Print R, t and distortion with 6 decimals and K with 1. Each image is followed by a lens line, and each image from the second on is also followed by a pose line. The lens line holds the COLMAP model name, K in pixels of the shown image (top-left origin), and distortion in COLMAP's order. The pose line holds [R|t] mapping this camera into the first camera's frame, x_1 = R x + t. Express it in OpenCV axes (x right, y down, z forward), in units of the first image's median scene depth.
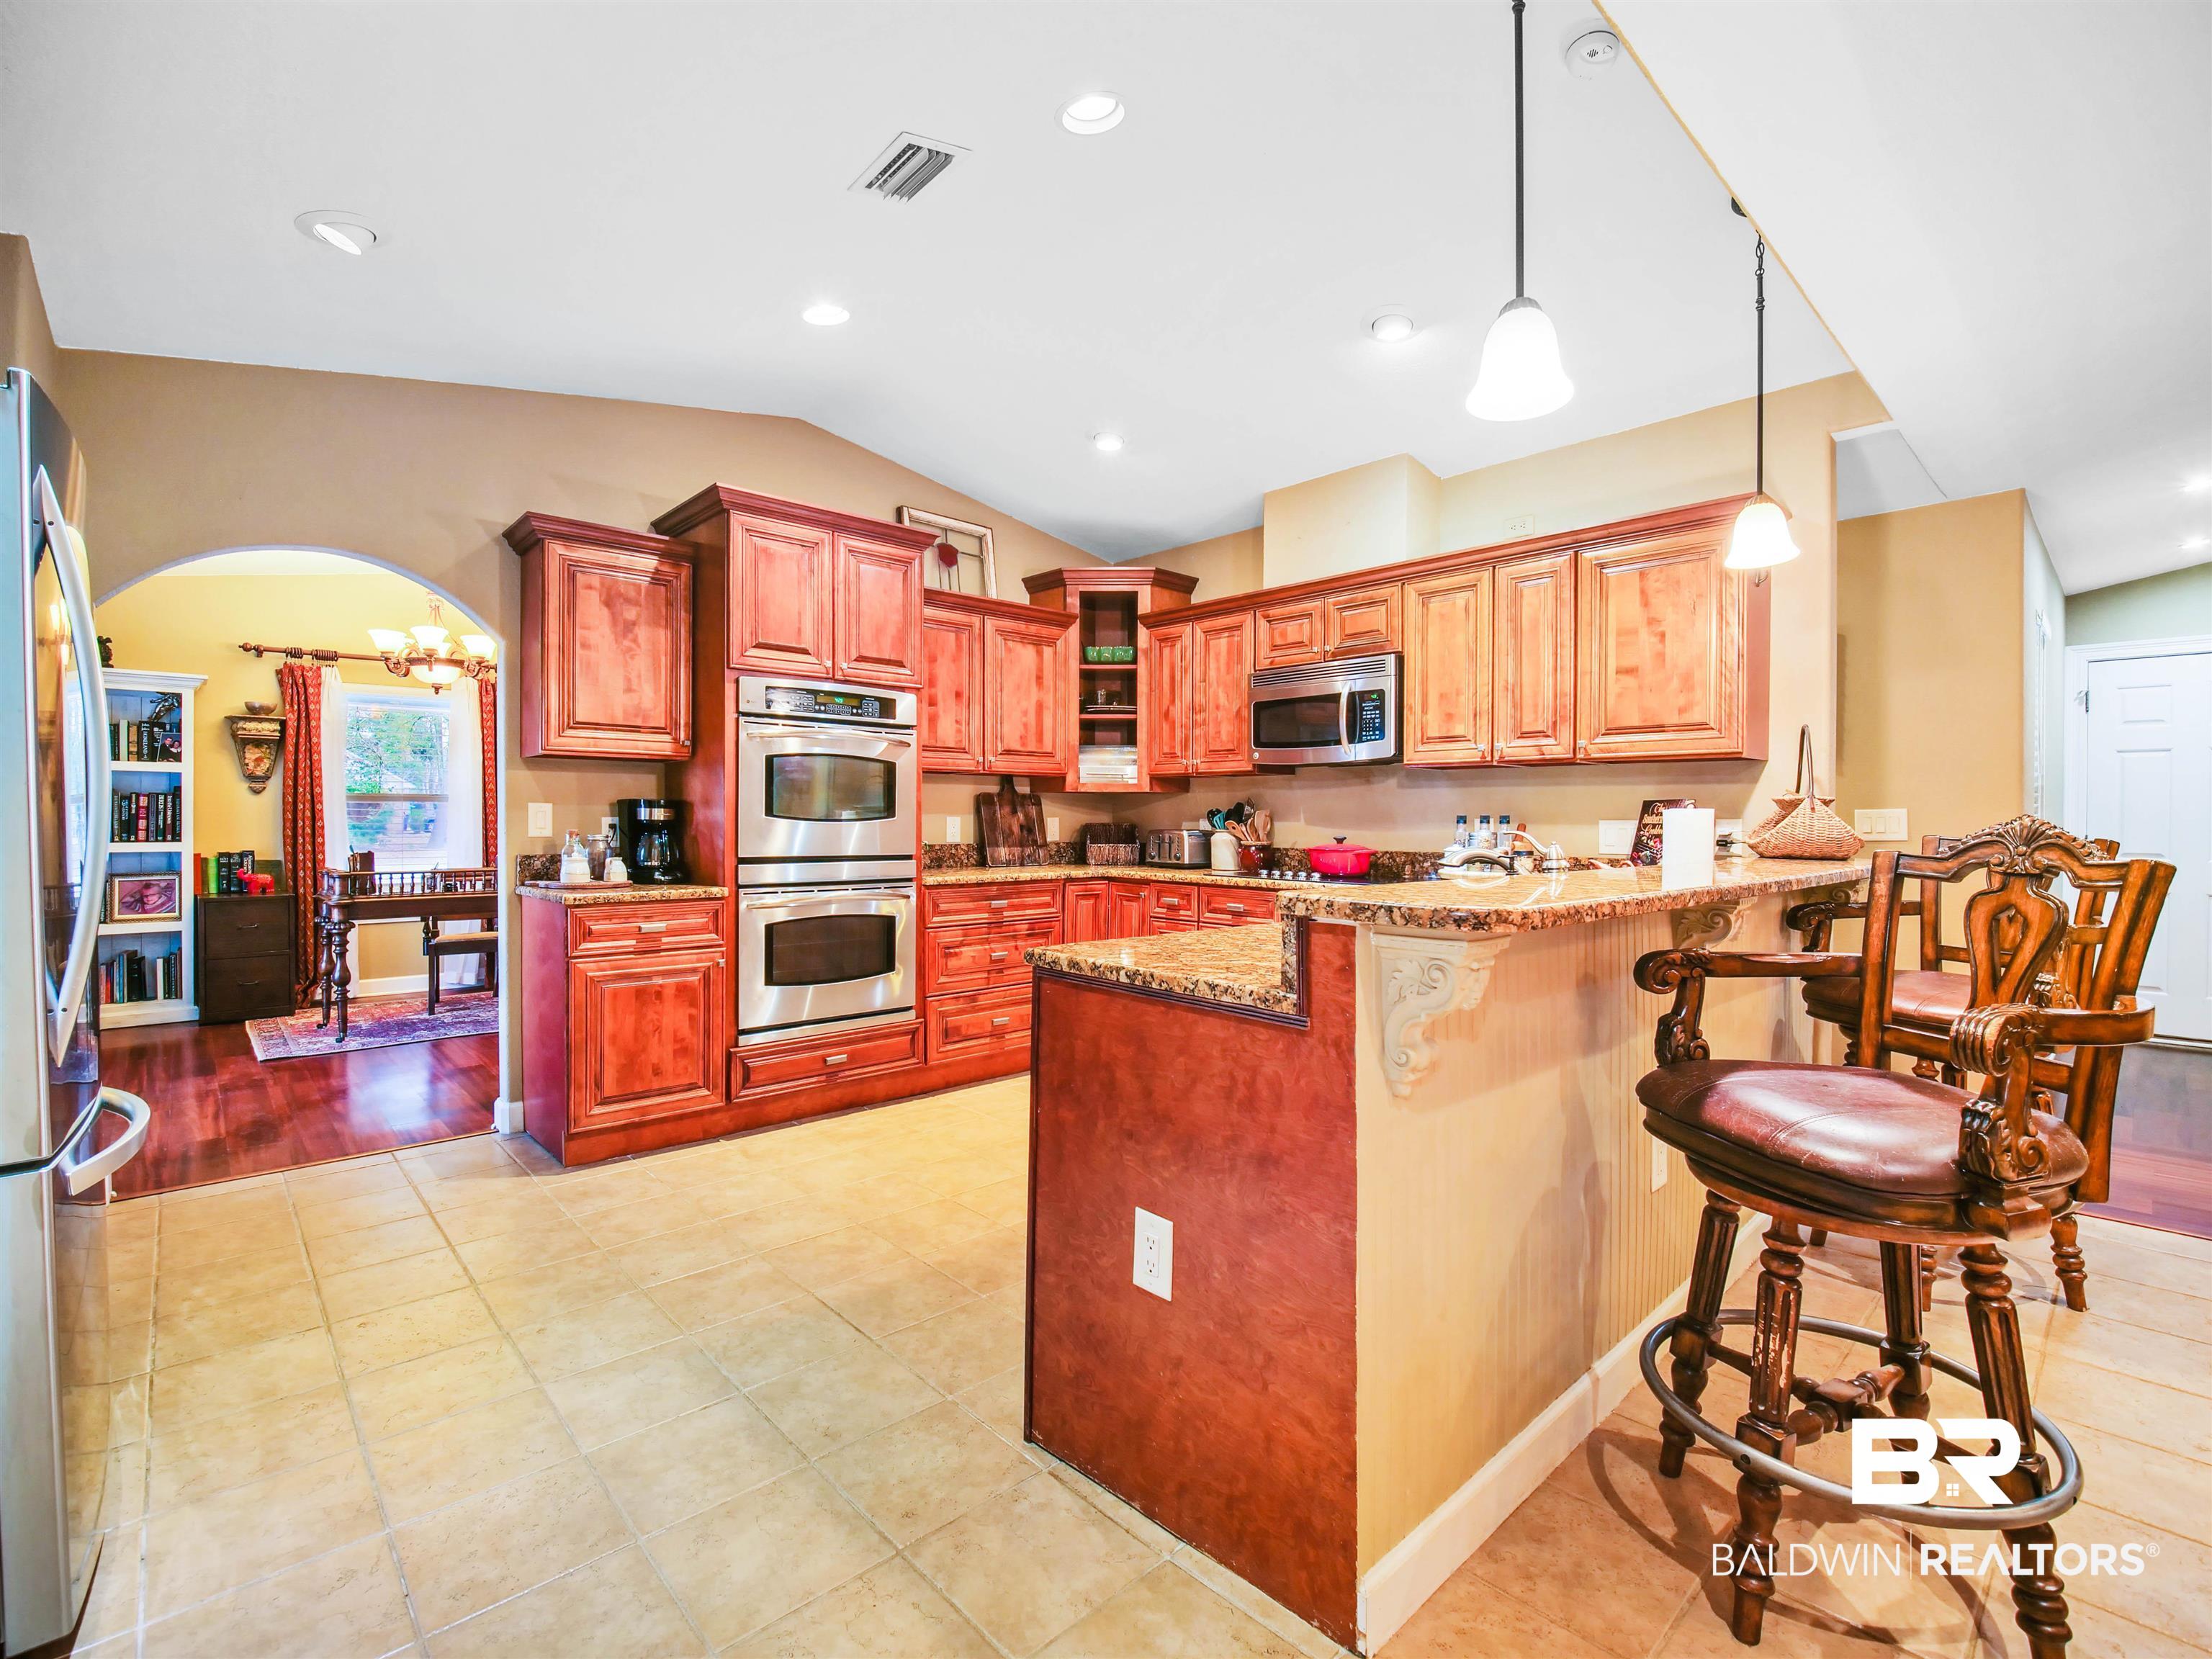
lens RADIAL K [[1004.2, 0, 1099.4], [0, 1004.2, 828.7], [0, 0, 1]] dist [-0.012476, -0.000876]
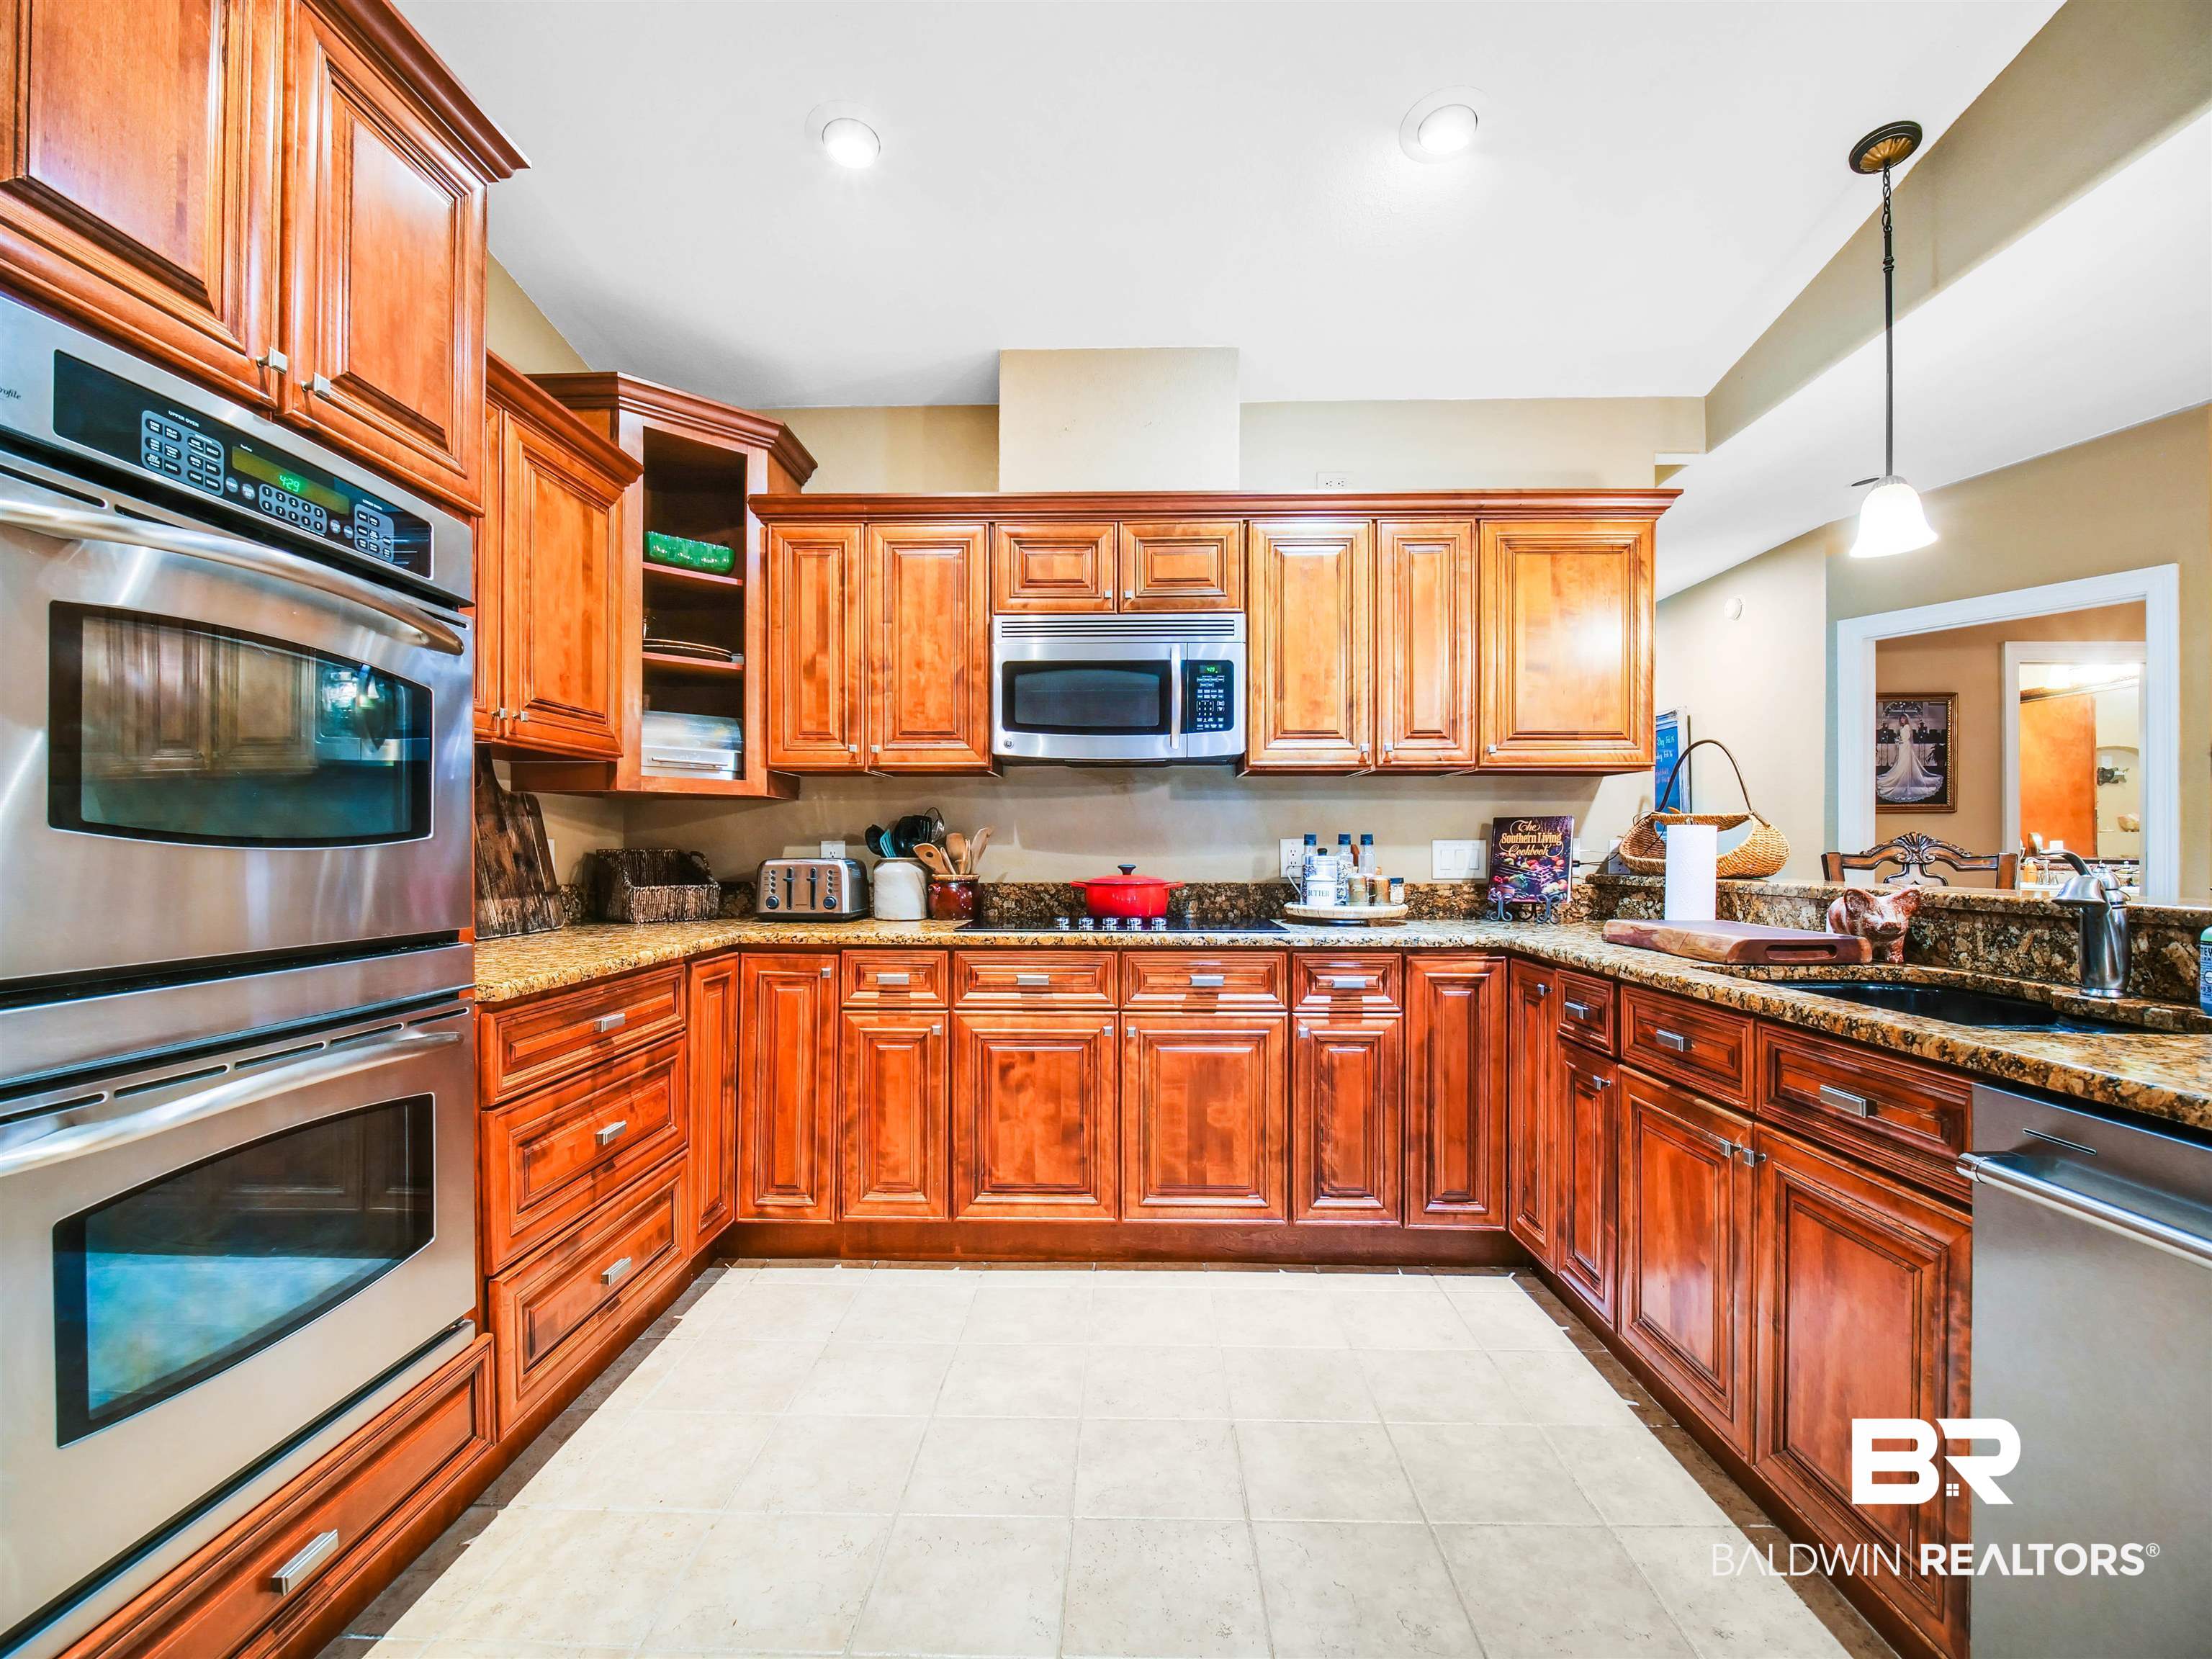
lens RADIAL K [[1004.2, 0, 1103.1], [0, 1004.2, 845.6], [0, 0, 1]] dist [-0.012476, -0.000876]
pose [[0.696213, -0.002990, 0.717829, -0.273842], [0.011414, 0.999911, -0.006906, -0.000972], [-0.717744, 0.013001, 0.696185, 0.509258]]
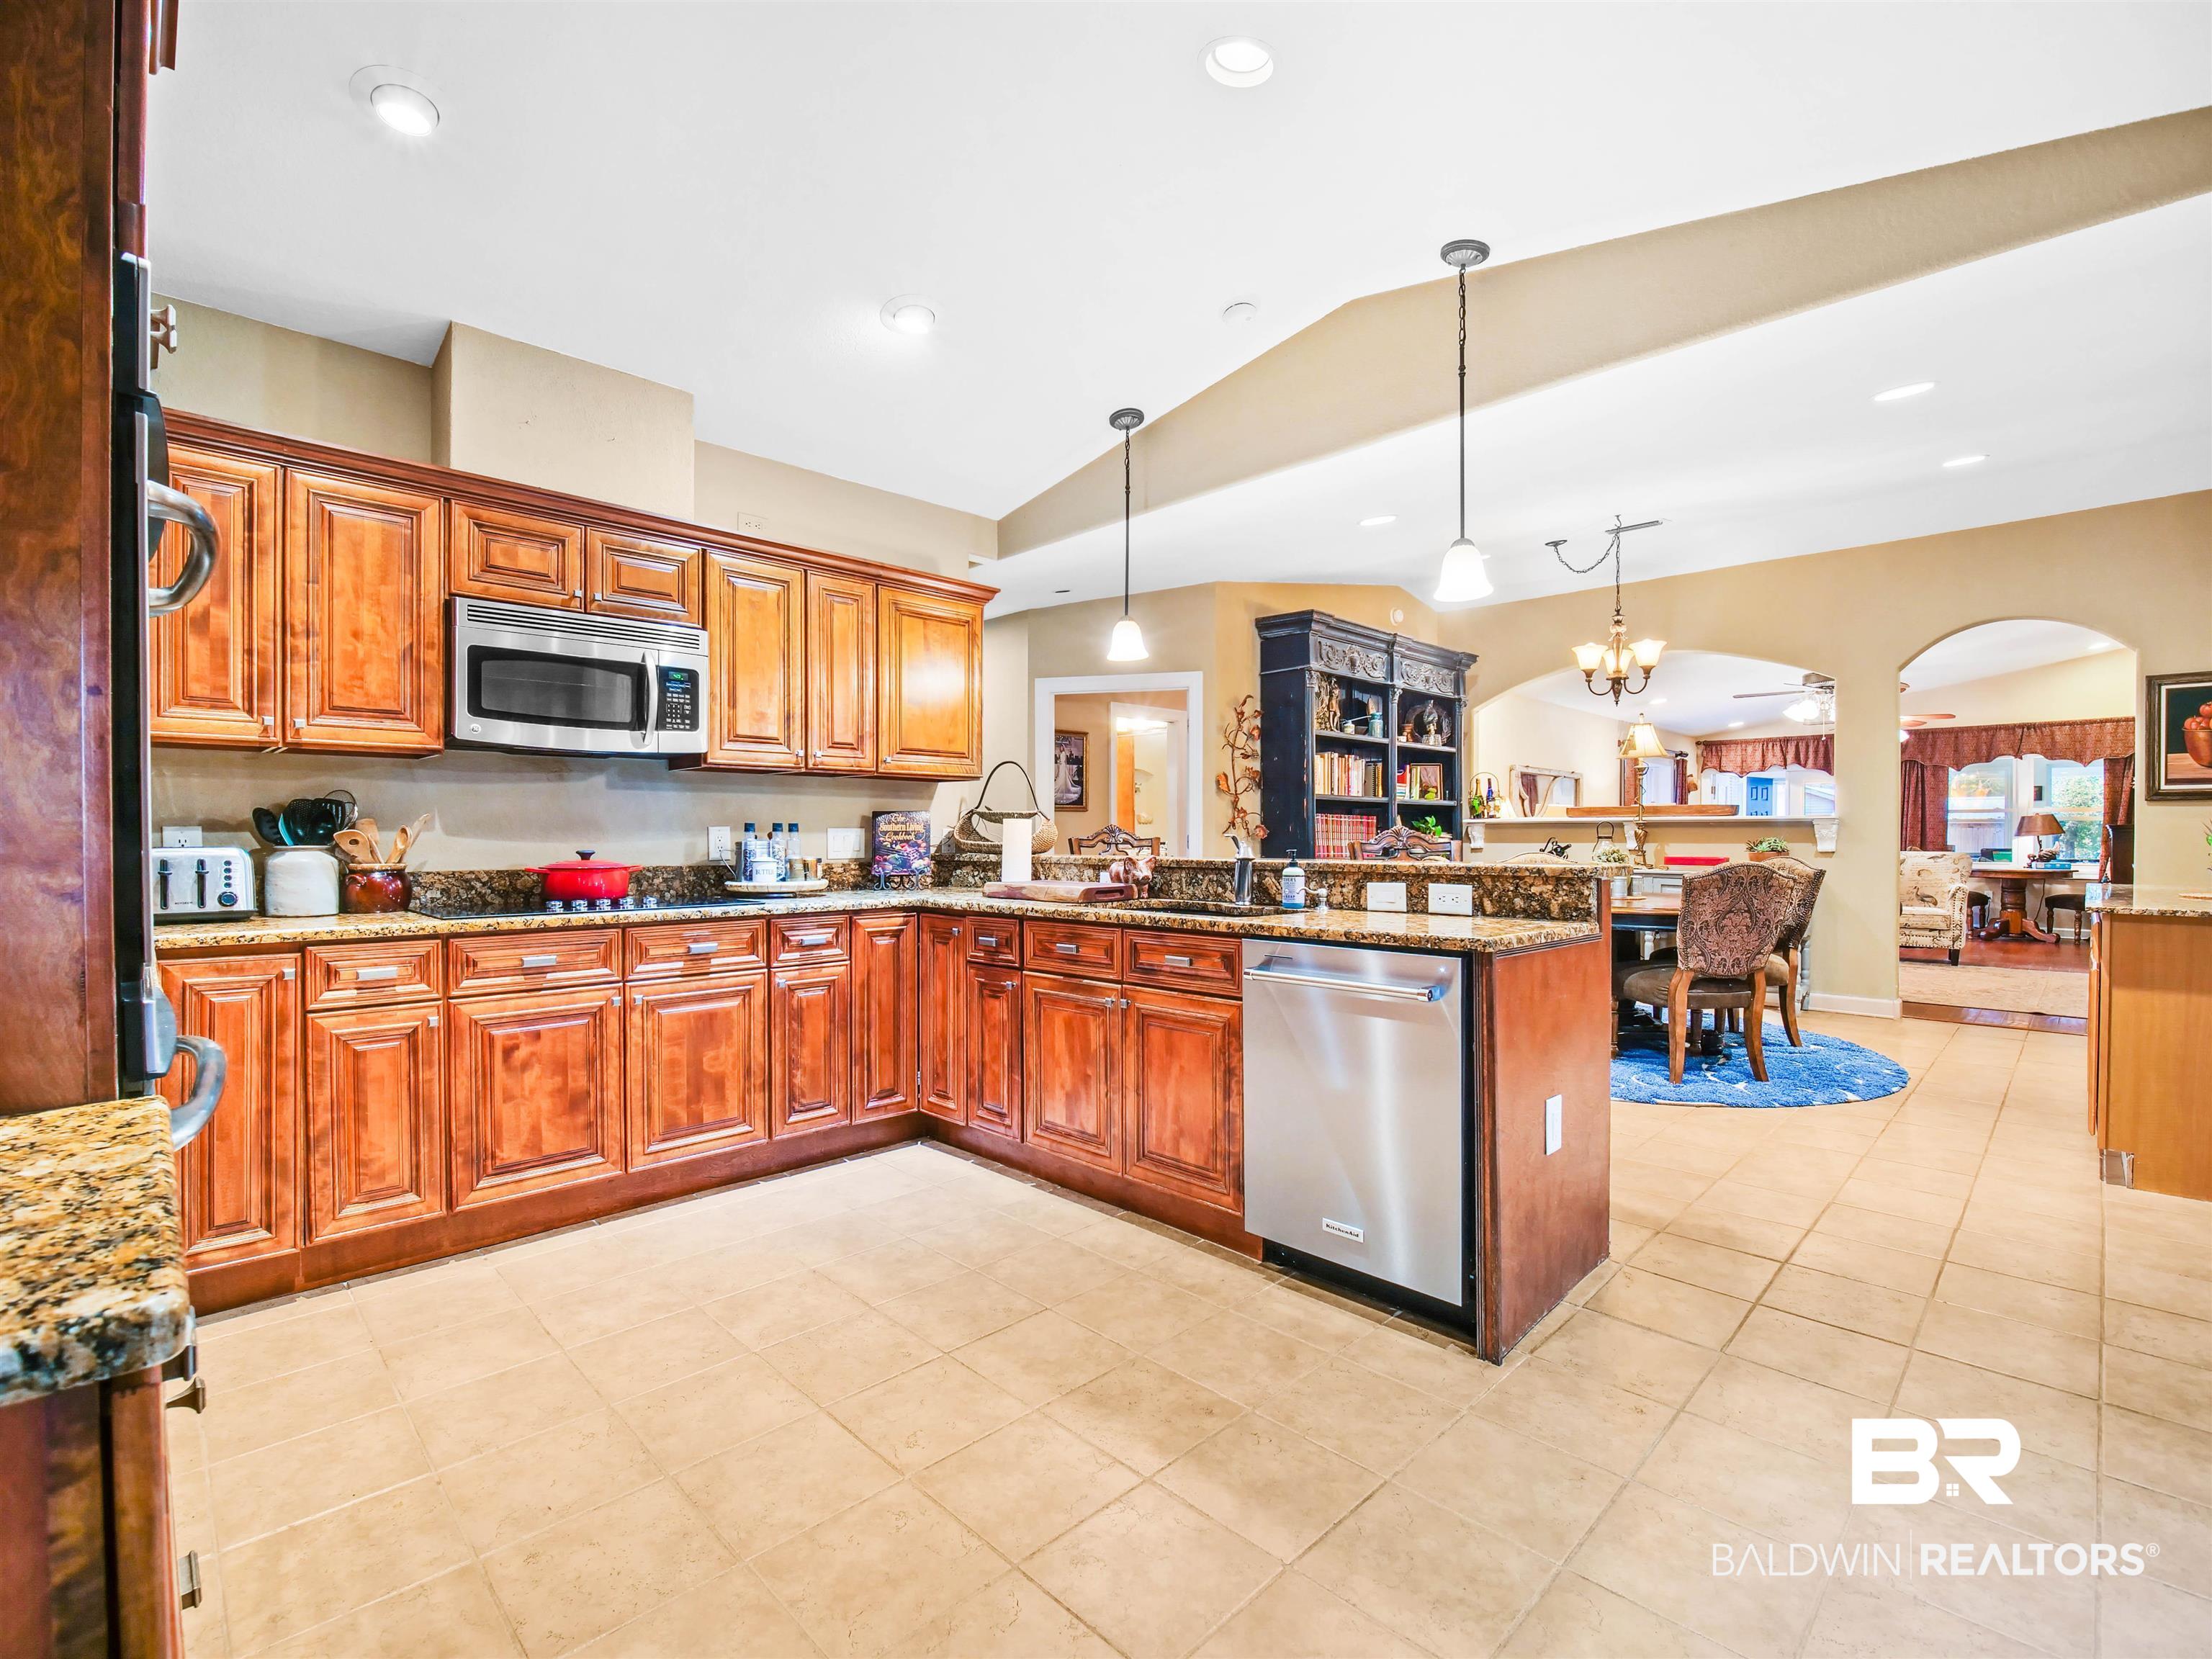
lens RADIAL K [[1004.2, 0, 1093.3], [0, 1004.2, 843.9], [0, 0, 1]] dist [-0.012476, -0.000876]
pose [[-0.030635, -0.012979, 0.999446, -0.506101], [0.013744, 0.999816, 0.013405, -0.001804], [-0.999436, 0.014147, -0.030451, 0.632143]]
